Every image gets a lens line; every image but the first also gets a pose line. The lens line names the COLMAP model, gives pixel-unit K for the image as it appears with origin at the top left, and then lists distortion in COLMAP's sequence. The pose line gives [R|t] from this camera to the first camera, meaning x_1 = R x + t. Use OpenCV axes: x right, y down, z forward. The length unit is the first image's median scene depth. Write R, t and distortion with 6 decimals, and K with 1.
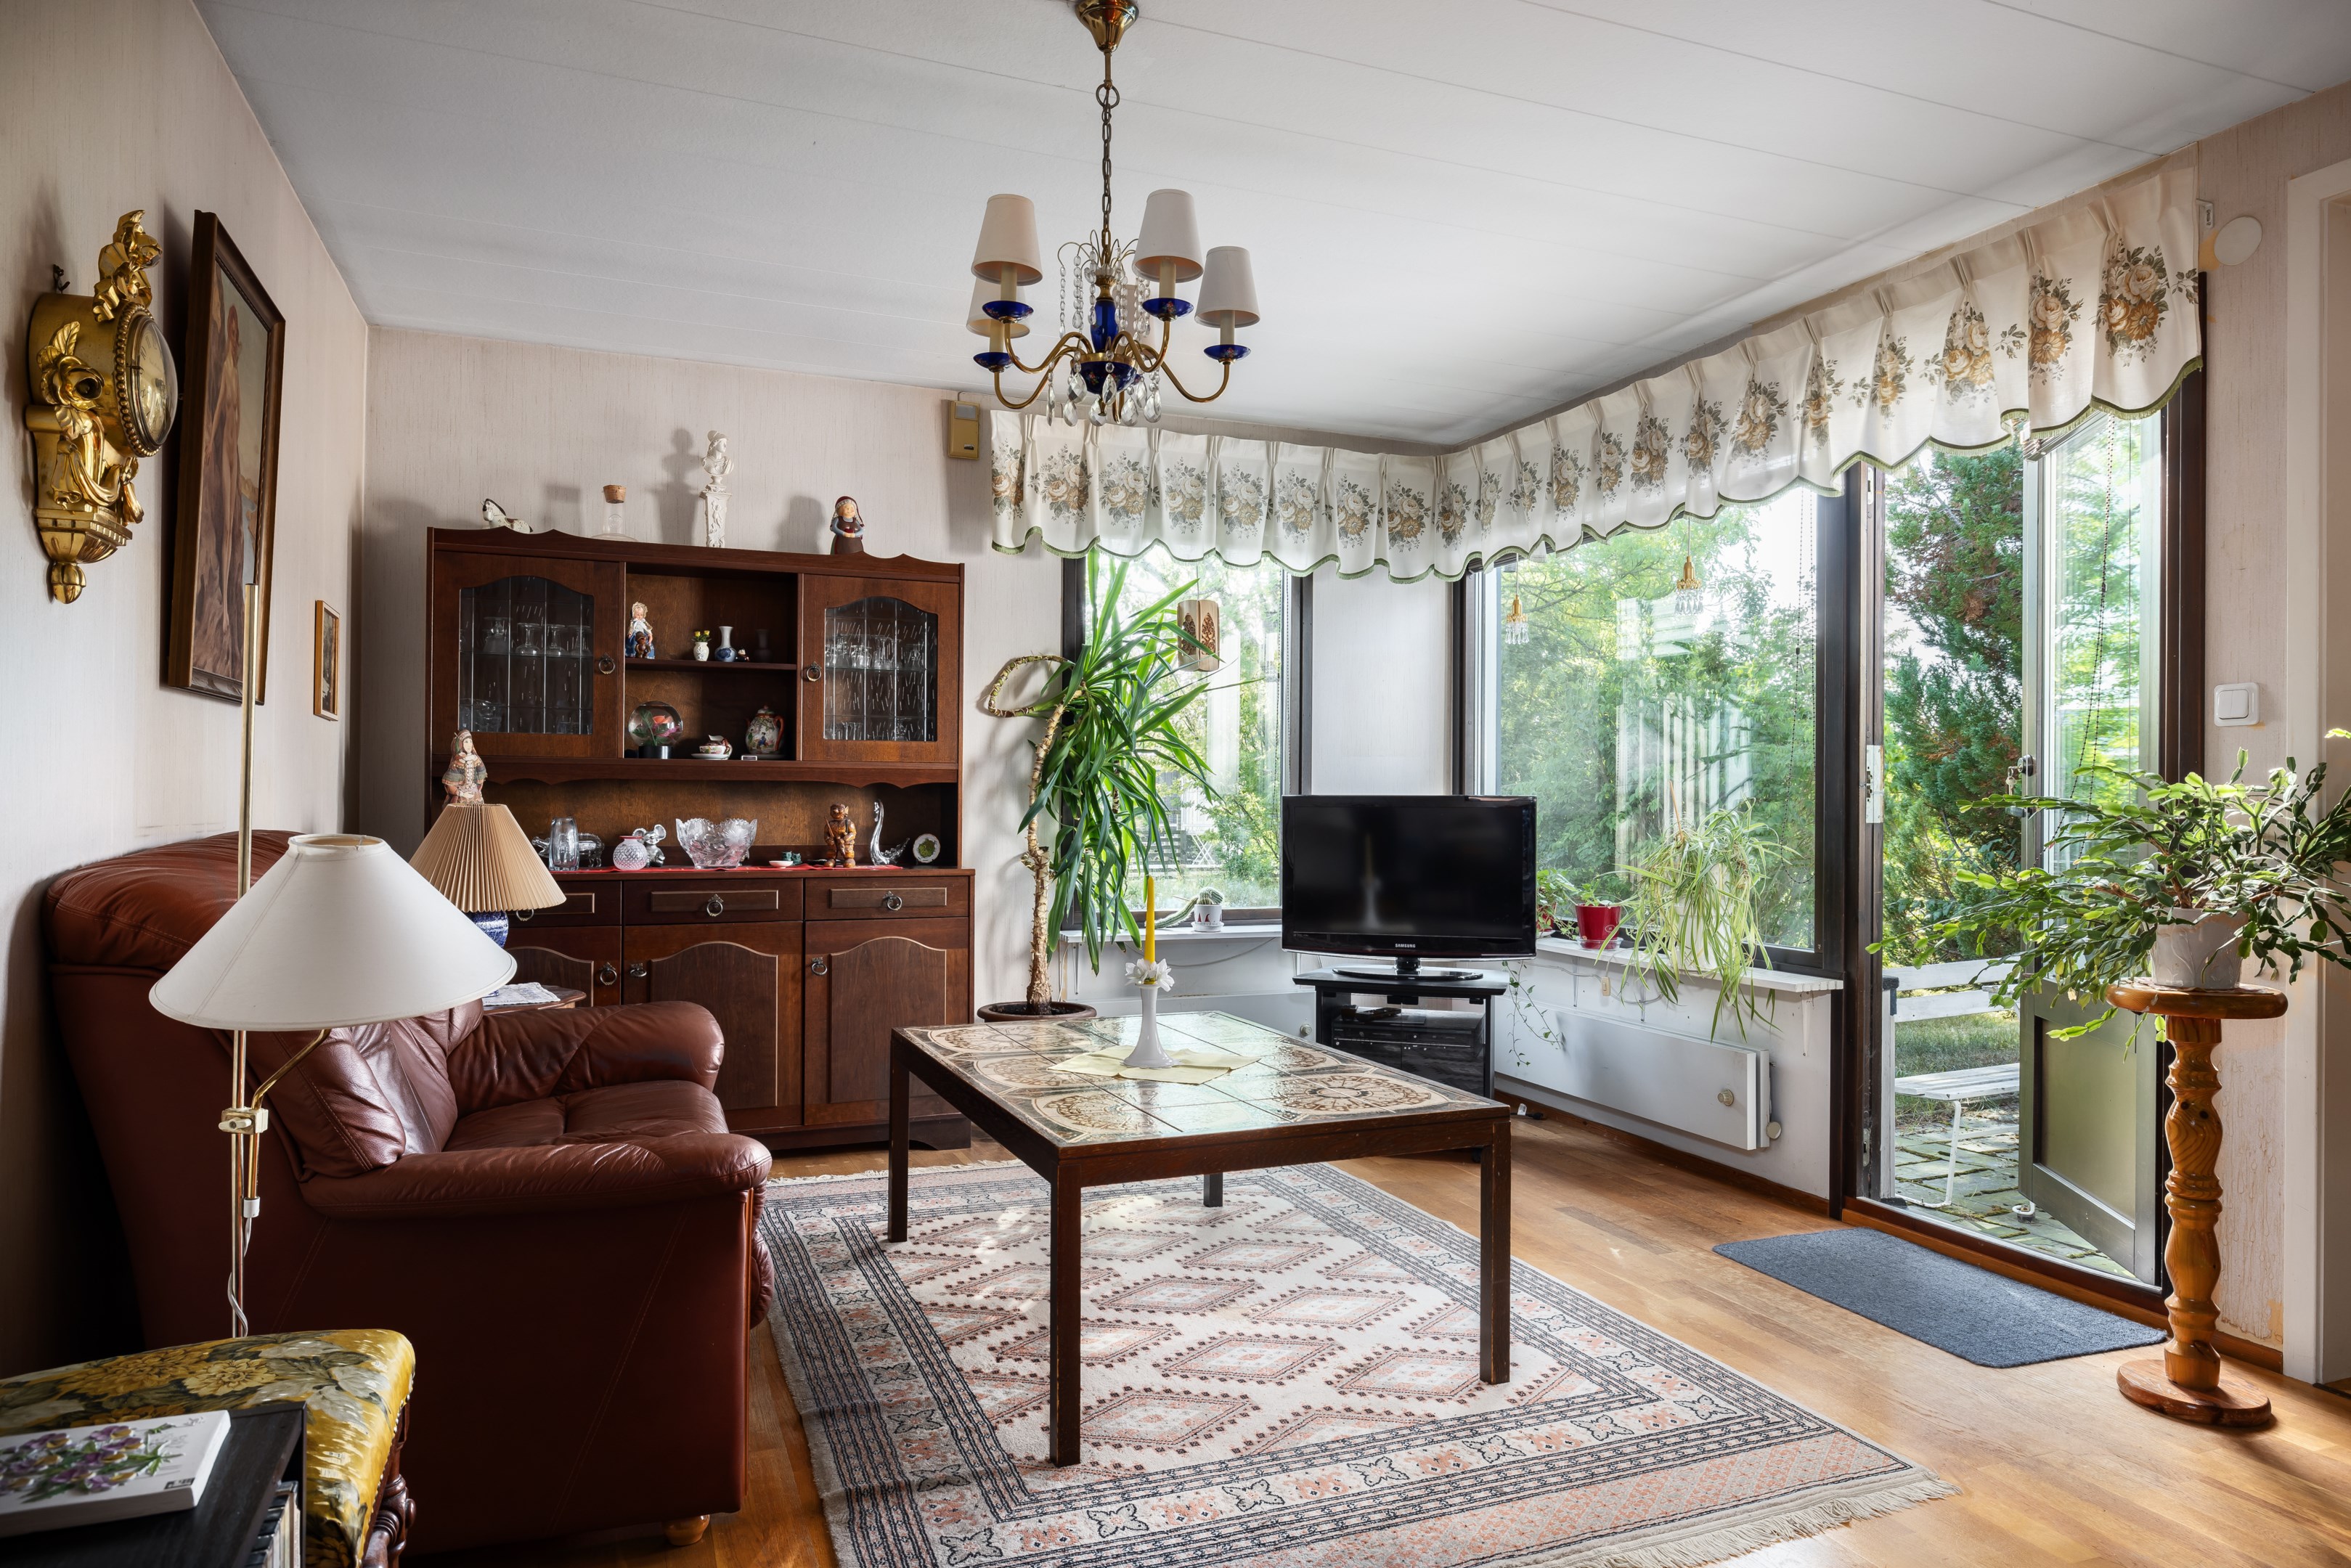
lens RADIAL K [[1468.4, 0, 1176.8], [0, 1468.4, 788.4], [0, 0, 1]] dist [-0.002006, 0.000680]
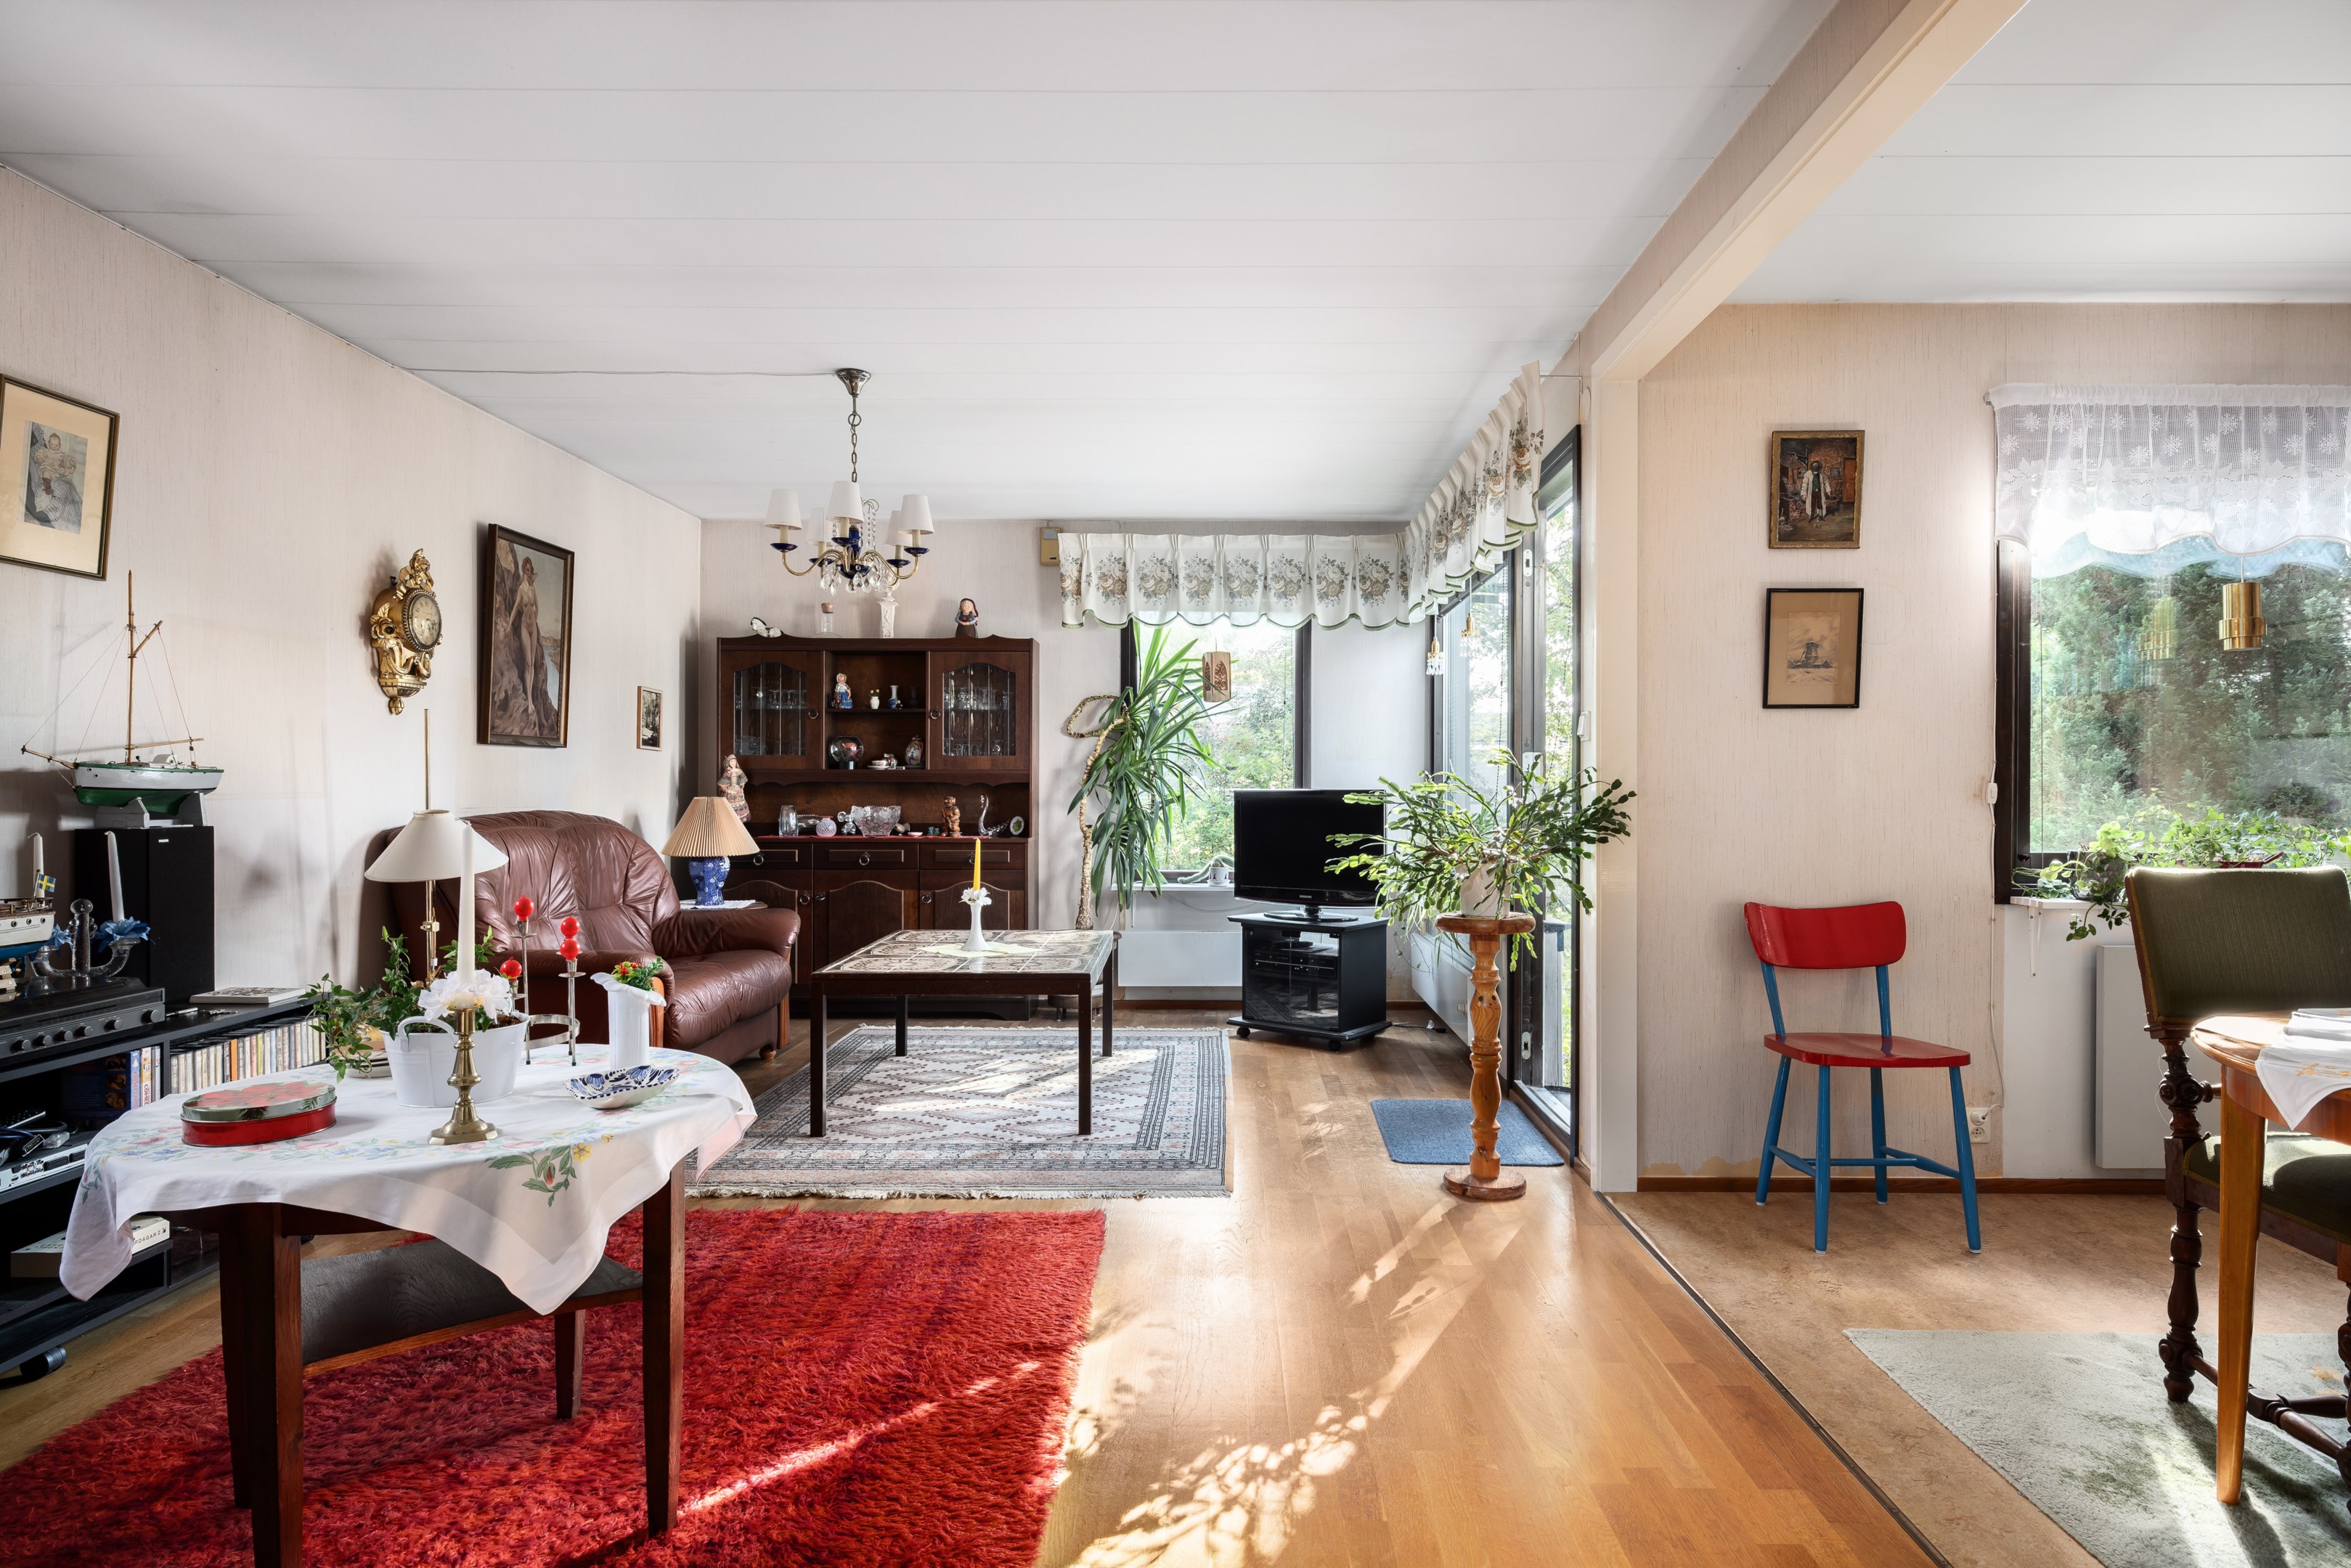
lens RADIAL K [[1356.0, 0, 1178.3], [0, 1356.0, 785.6], [0, 0, 1]] dist [0.008392, 0.000591]
pose [[0.922310, -0.004684, -0.386422, 0.534753], [0.005797, 0.999982, 0.001716, -0.002150], [0.386407, -0.003823, 0.922321, -0.236792]]
